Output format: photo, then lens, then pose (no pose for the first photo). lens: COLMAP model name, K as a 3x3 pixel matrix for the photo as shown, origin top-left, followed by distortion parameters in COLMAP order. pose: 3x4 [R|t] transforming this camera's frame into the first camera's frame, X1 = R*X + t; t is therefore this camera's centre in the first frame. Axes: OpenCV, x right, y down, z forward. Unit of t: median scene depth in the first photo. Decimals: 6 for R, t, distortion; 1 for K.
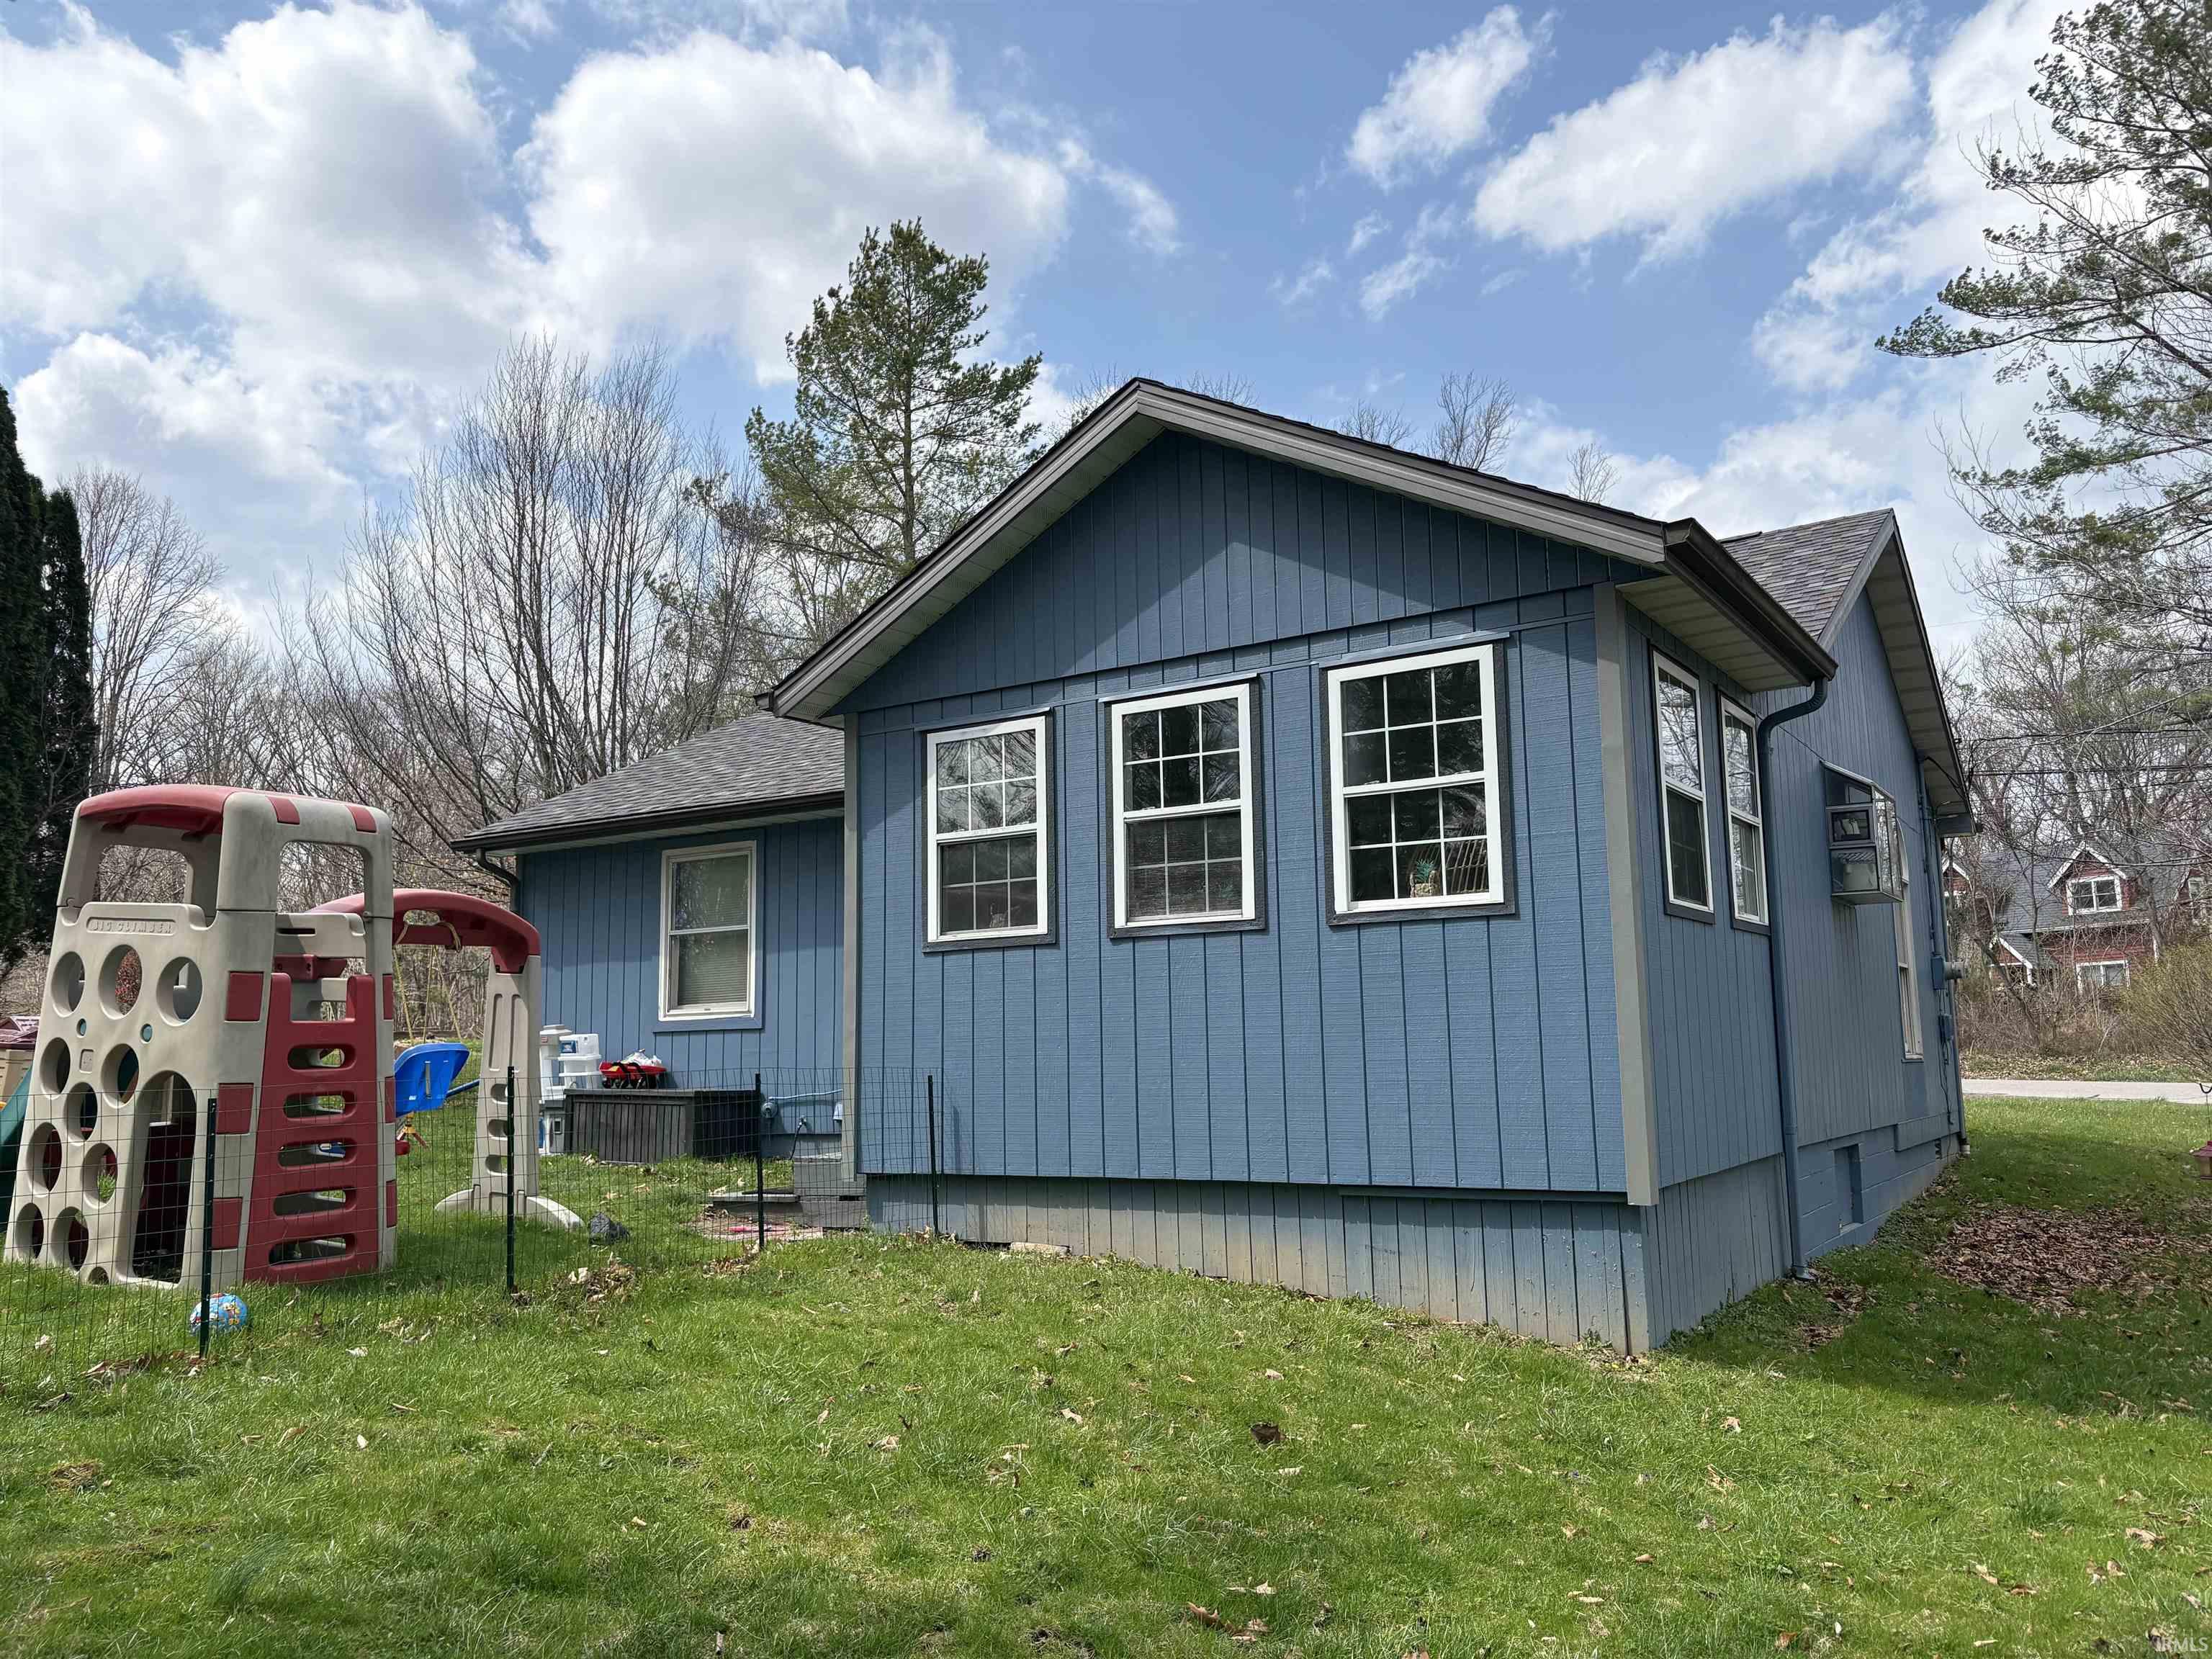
lens RADIAL K [[1689.8, 0, 1096.8], [0, 1689.8, 837.7], [0, 0, 1]] dist [0.098363, -0.084757]
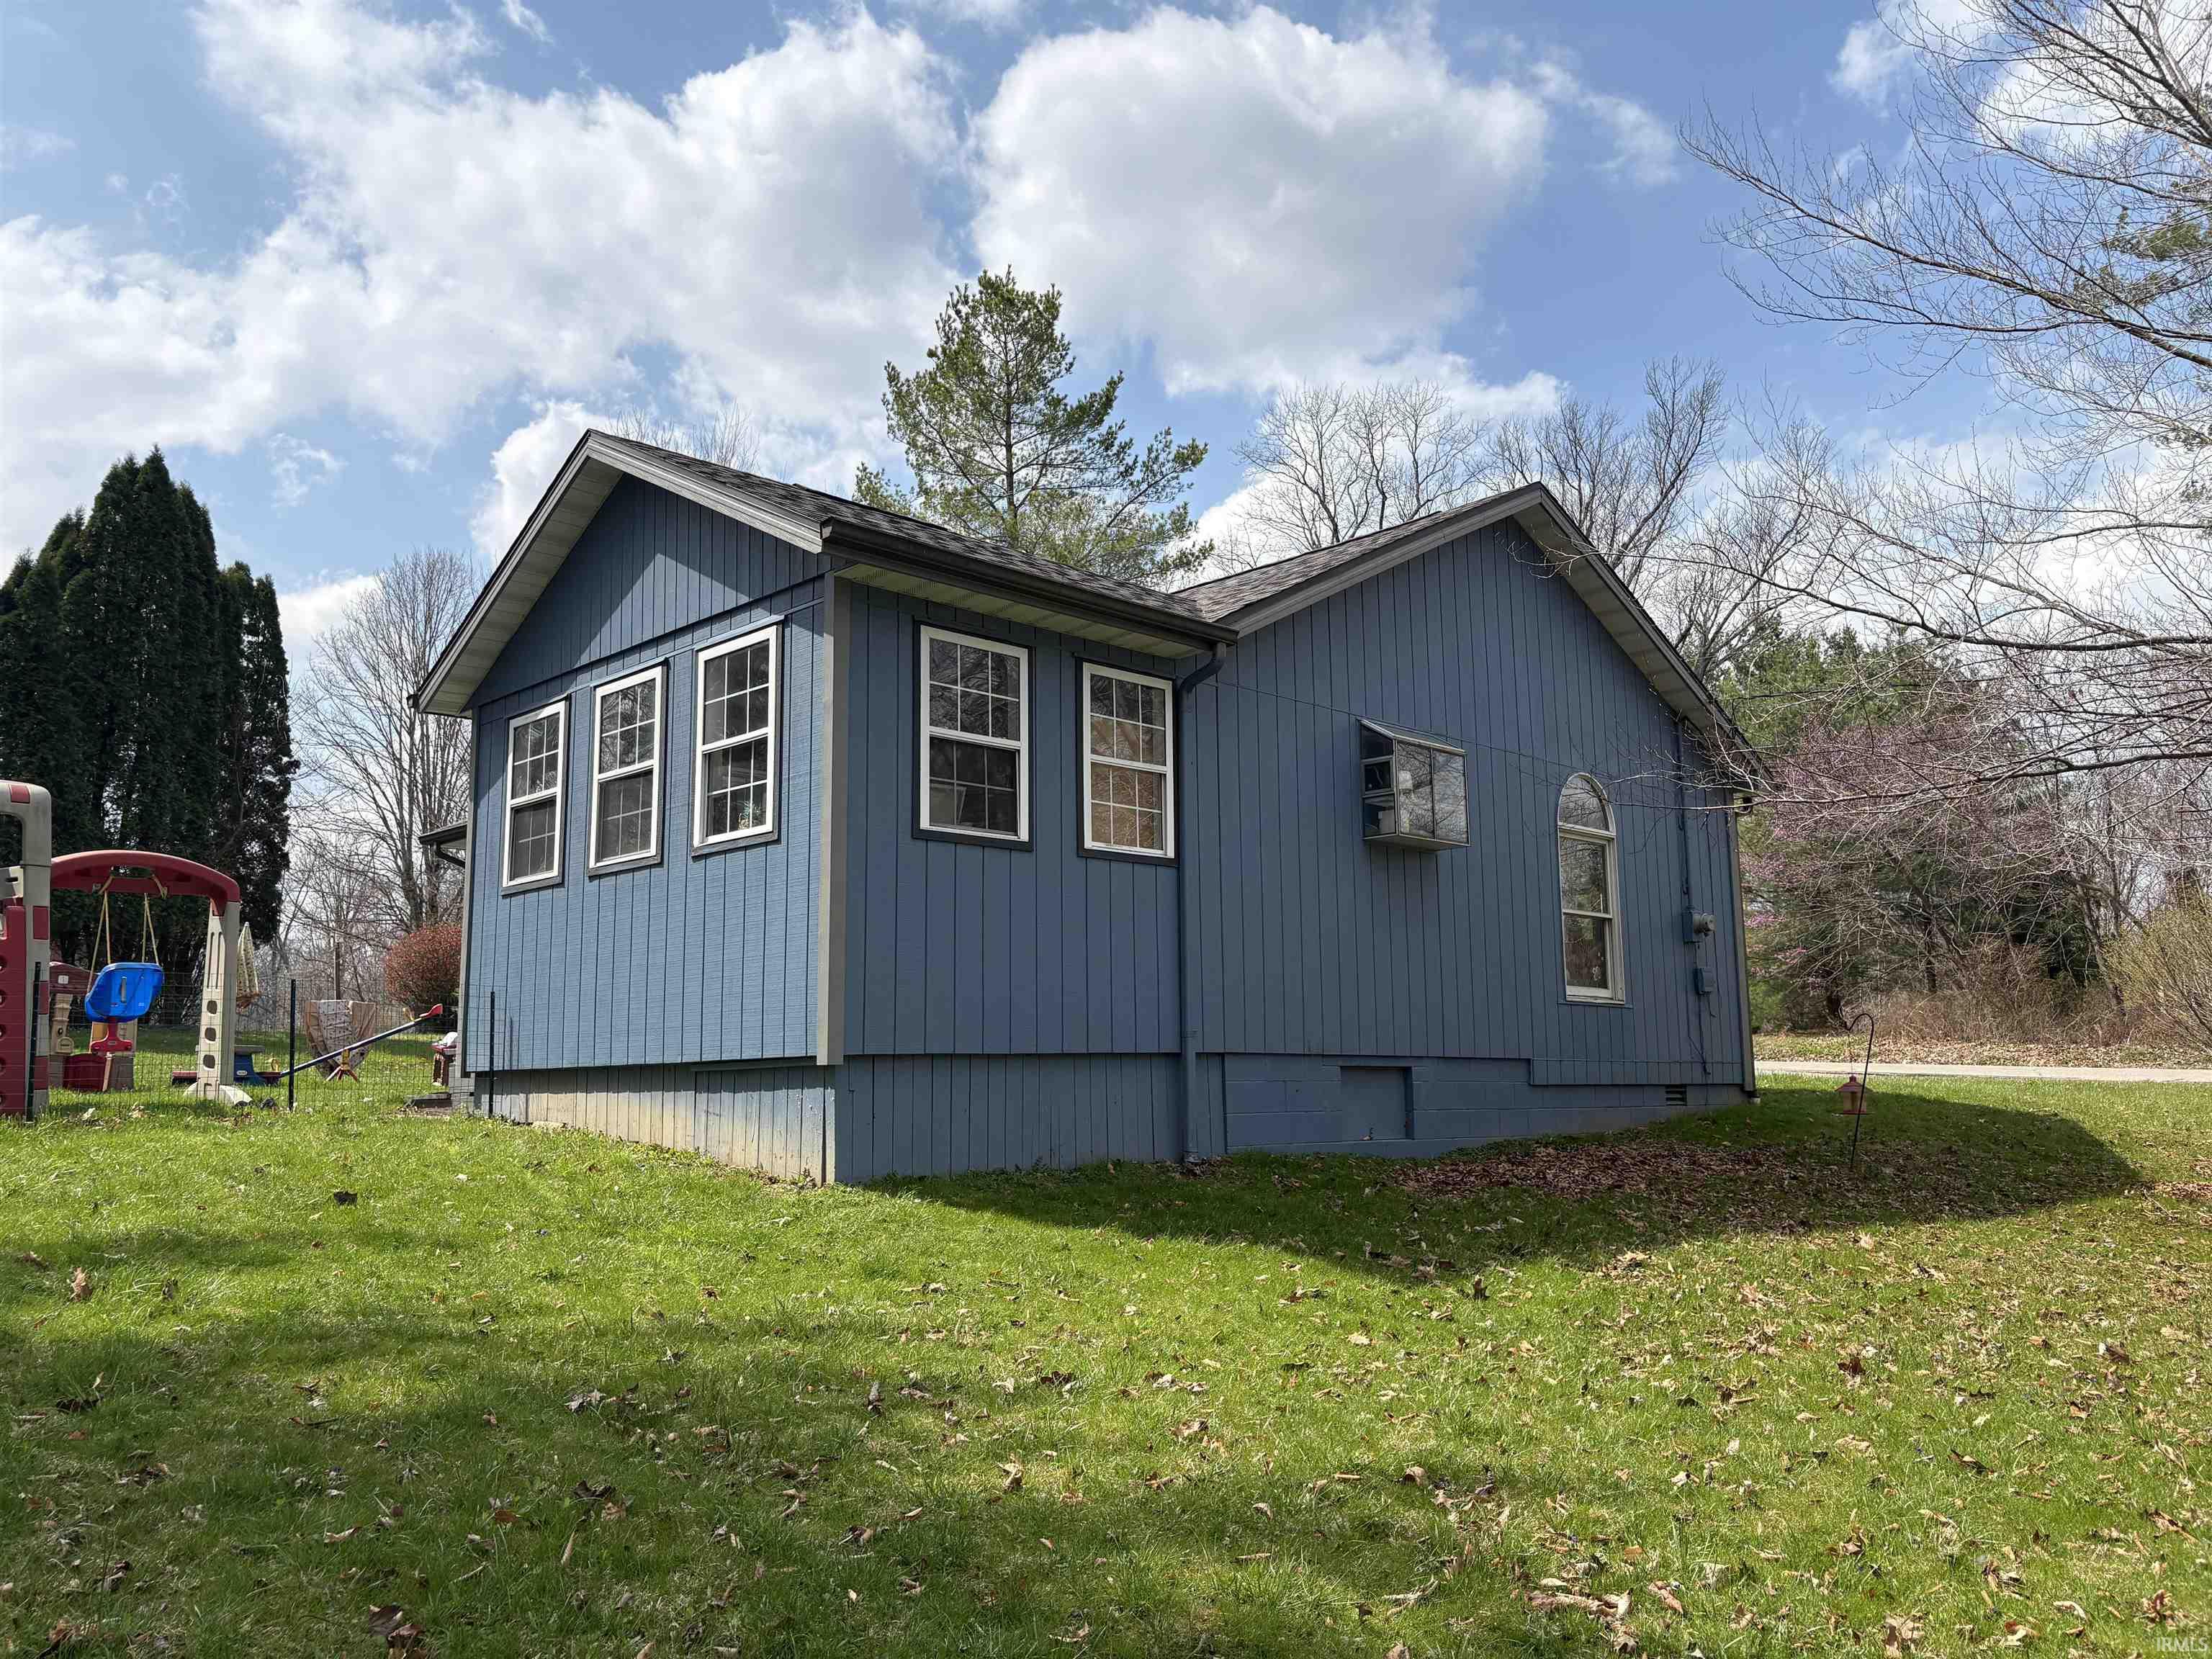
lens RADIAL K [[1689.8, 0, 1096.8], [0, 1689.8, 837.7], [0, 0, 1]] dist [0.098363, -0.084757]
pose [[0.974156, -0.024326, -0.224561, 0.646960], [0.021567, 0.999659, -0.014732, 0.056864], [0.224843, 0.009508, 0.974349, -0.134097]]
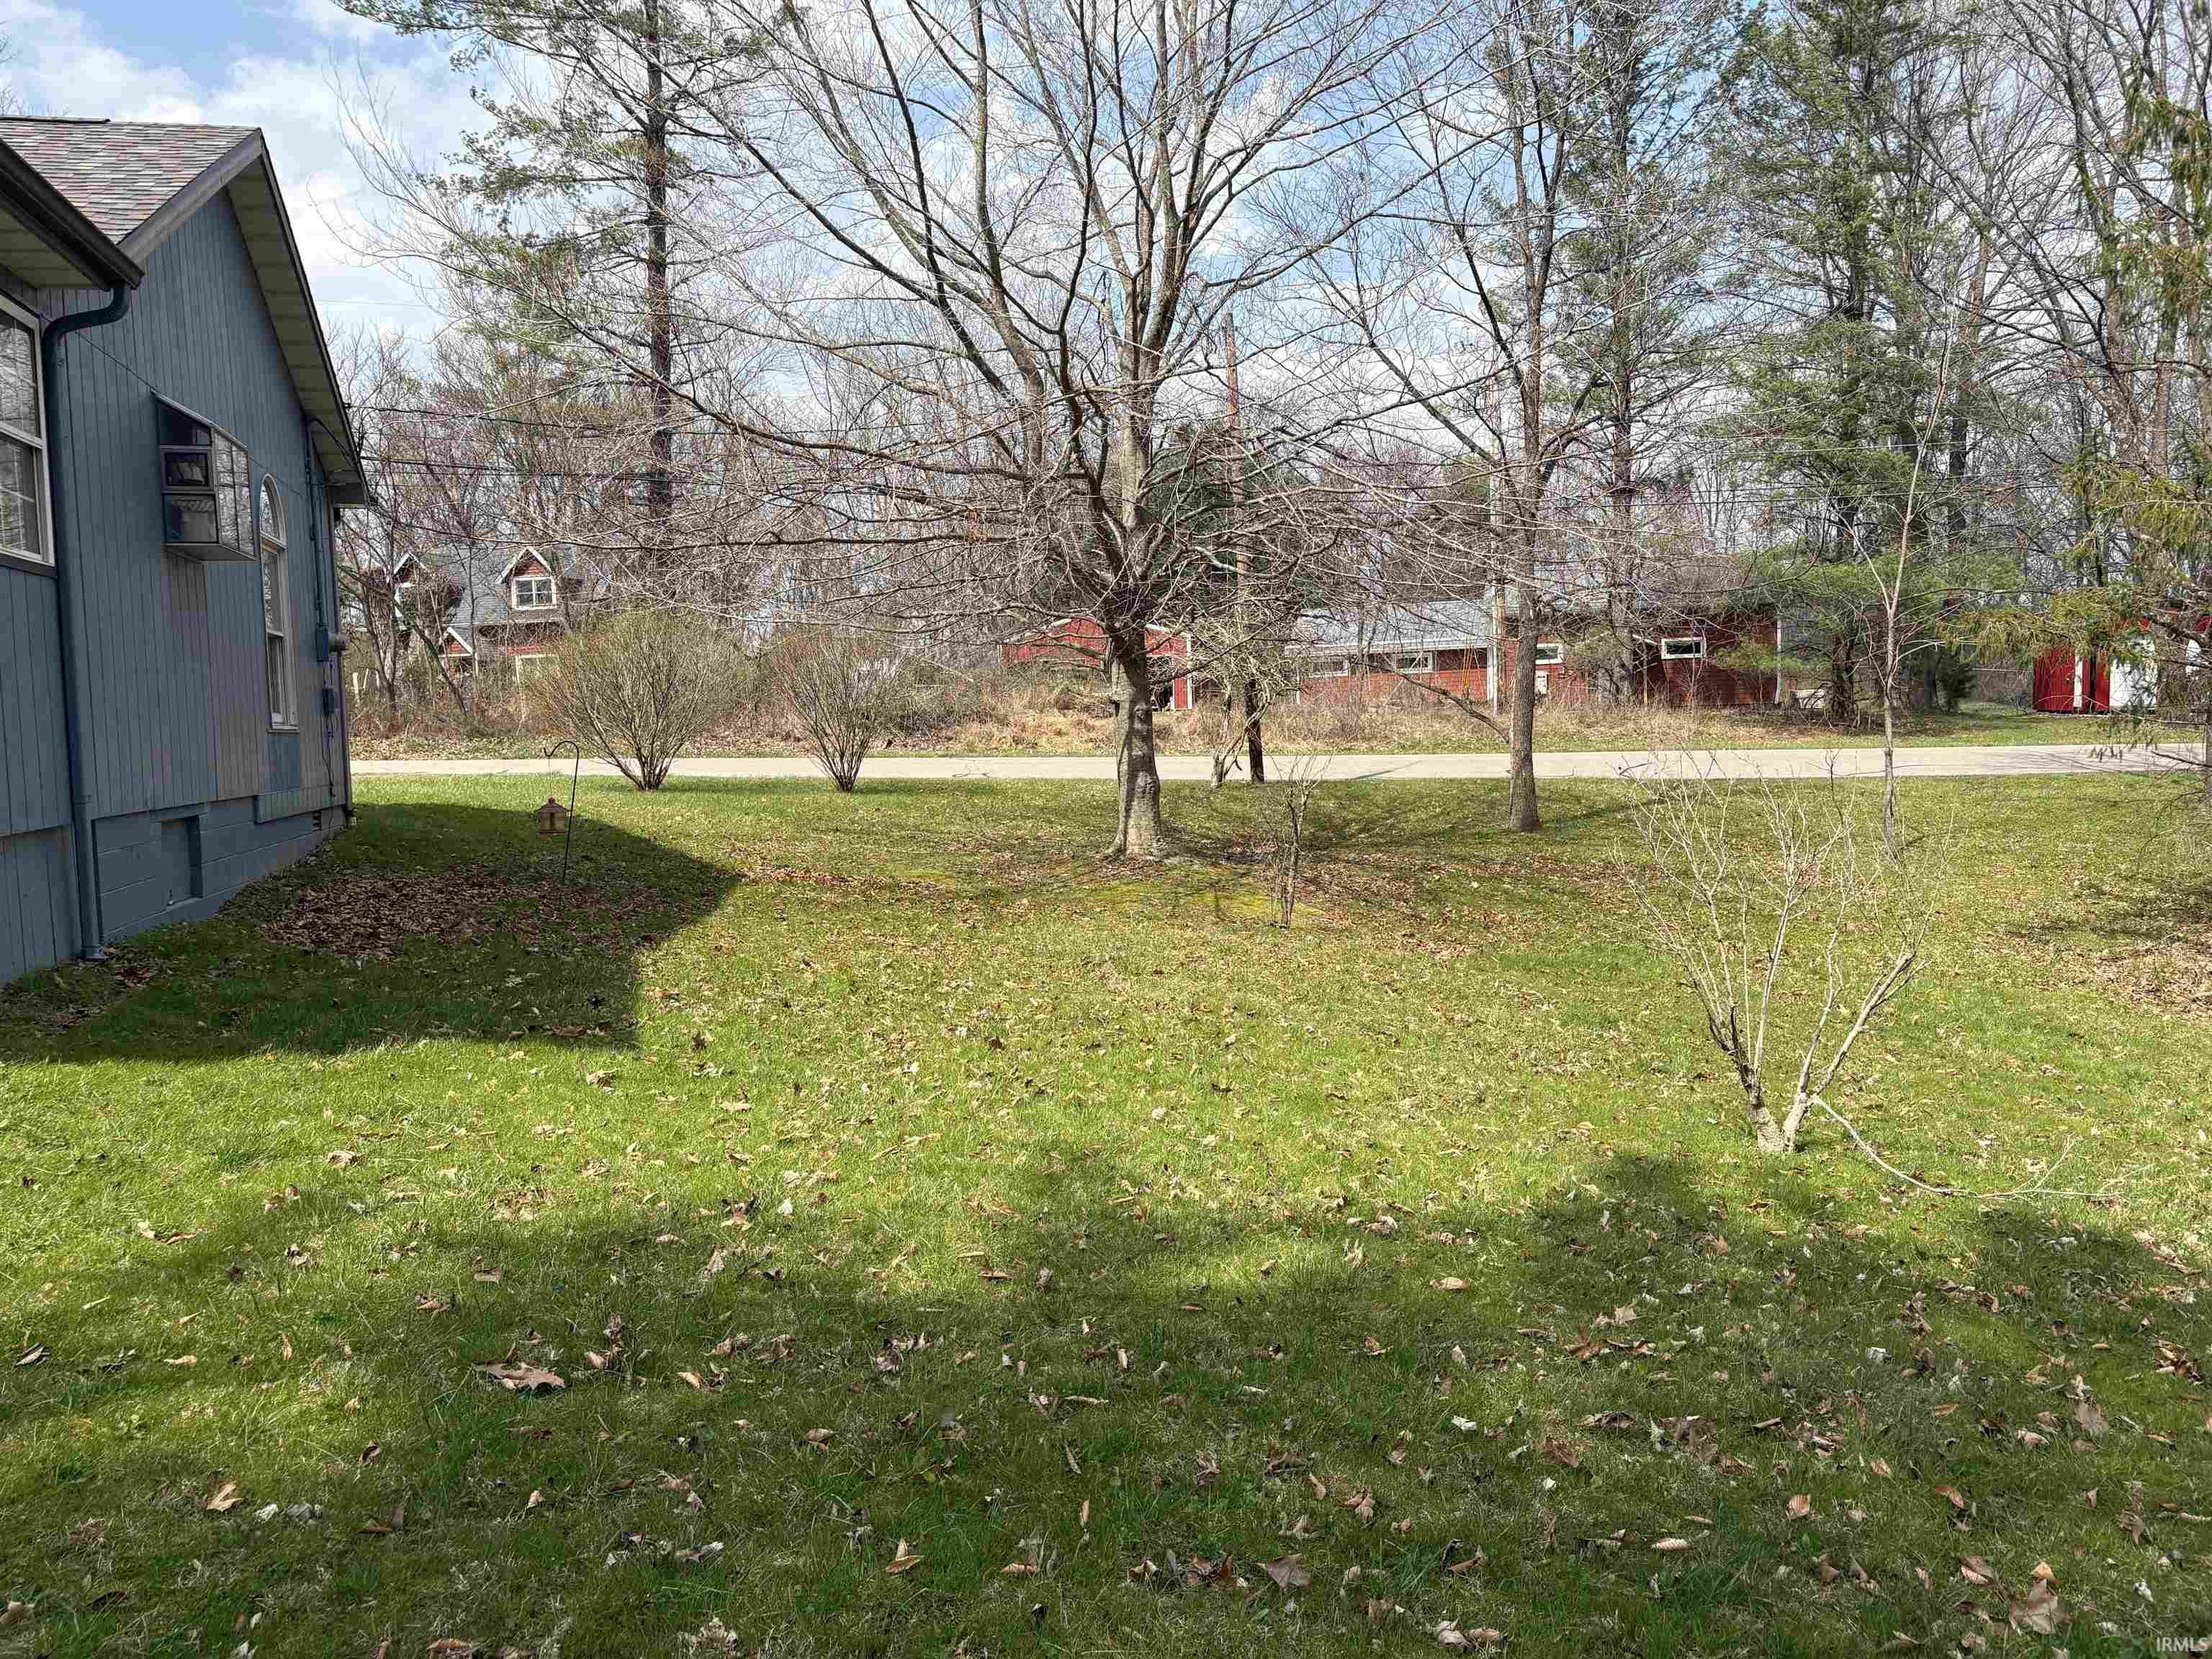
lens RADIAL K [[1689.8, 0, 1096.8], [0, 1689.8, 837.7], [0, 0, 1]] dist [0.098363, -0.084757]
pose [[0.676791, -0.053180, 0.734252, 0.106059], [-0.077586, 0.986680, 0.142977, 0.021738], [-0.732076, -0.153733, 0.663650, 0.013769]]
